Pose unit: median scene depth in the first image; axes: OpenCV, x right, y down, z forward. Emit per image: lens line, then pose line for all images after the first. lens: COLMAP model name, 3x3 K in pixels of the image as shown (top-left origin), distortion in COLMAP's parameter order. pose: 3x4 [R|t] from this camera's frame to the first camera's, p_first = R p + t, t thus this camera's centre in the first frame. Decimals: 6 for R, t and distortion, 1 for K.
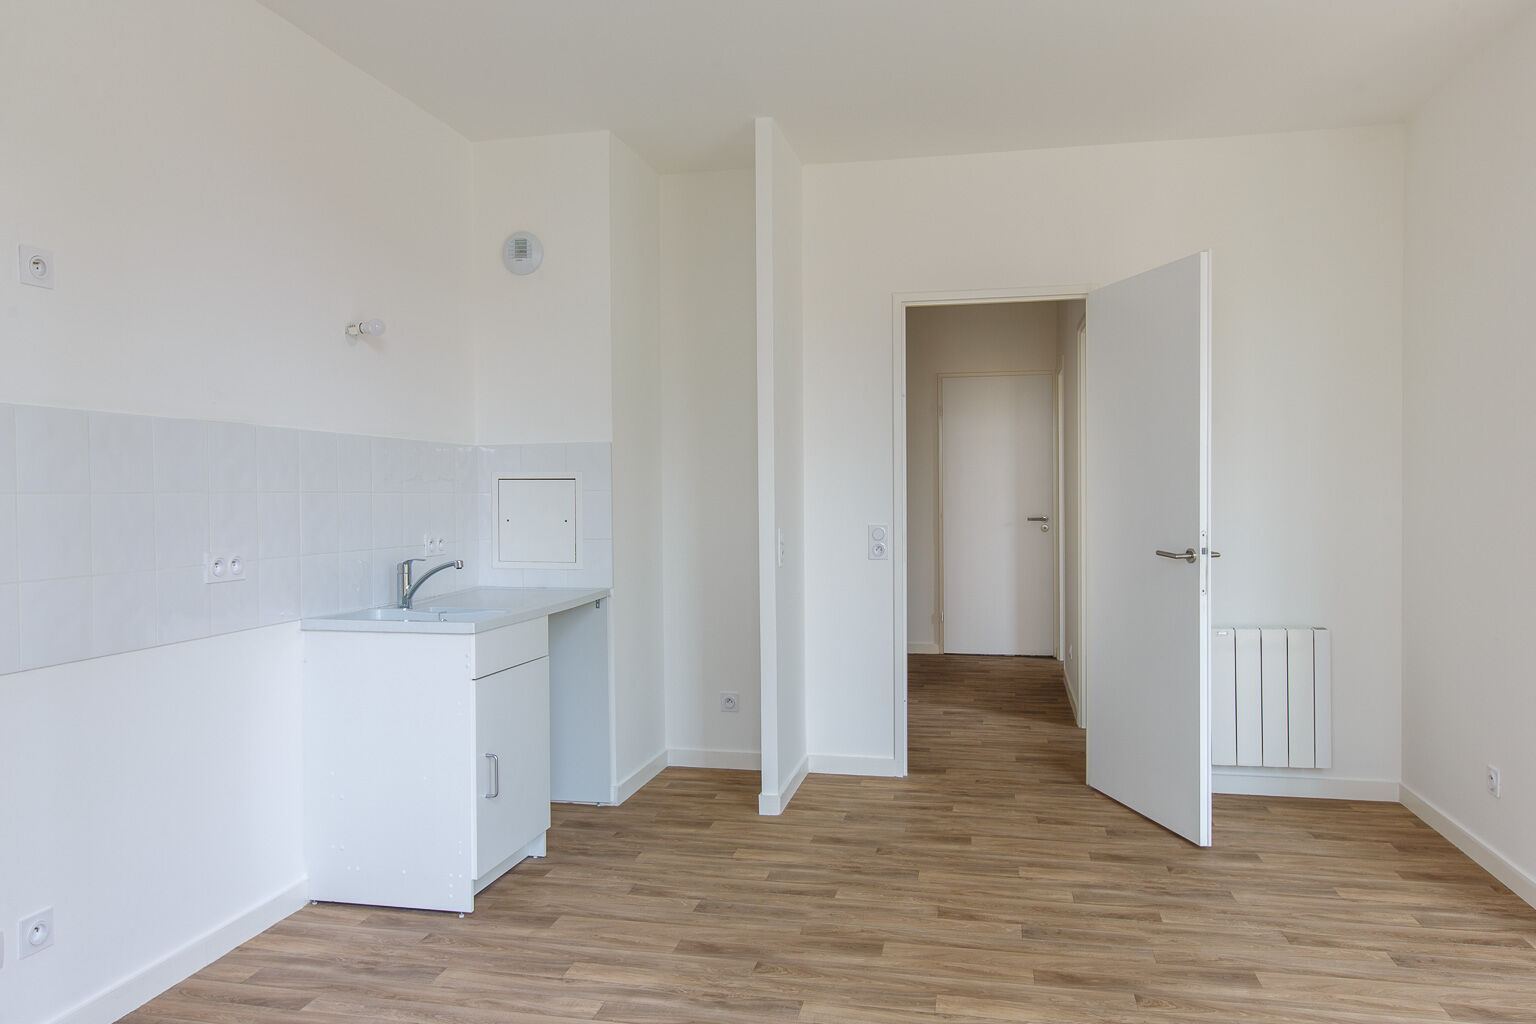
lens RADIAL K [[1069.4, 0, 773.3], [0, 1069.4, 488.5], [0, 0, 1]] dist [-0.001572, -0.001926]
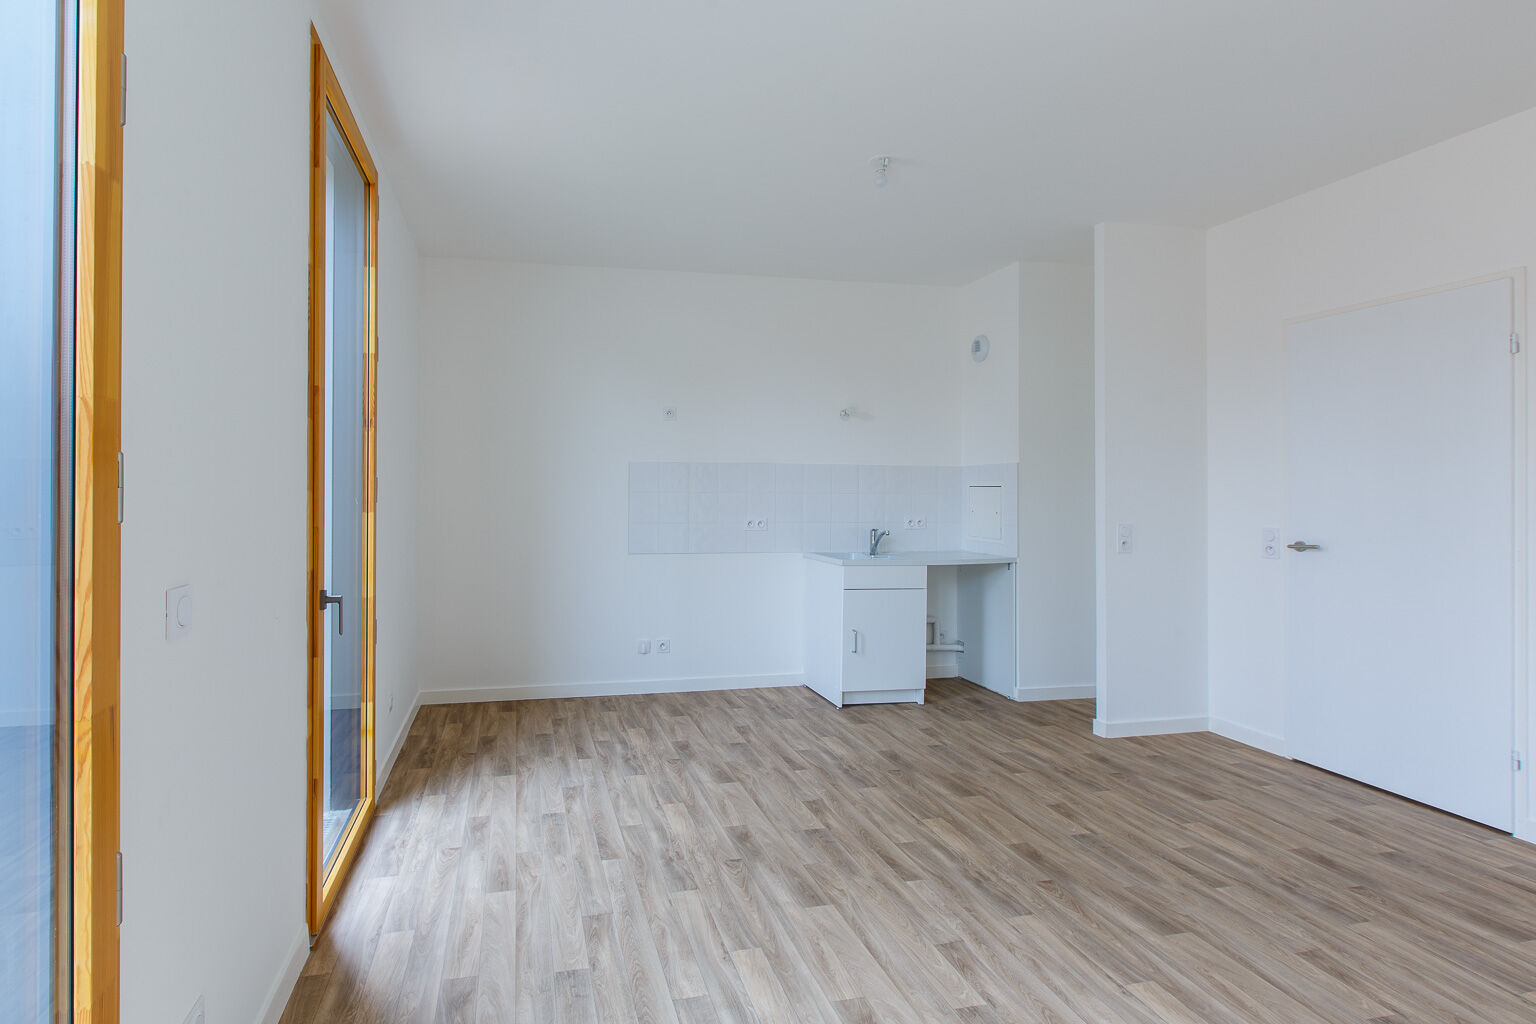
lens RADIAL K [[725.0, 0, 663.2], [0, 725.0, 485.0], [0, 0, 1]] dist [-0.000946, -0.000856]
pose [[0.396535, 0.000875, -0.918019, 0.624094], [-0.006315, 0.999978, -0.001775, -0.006819], [0.917998, 0.006502, 0.396532, 0.129351]]
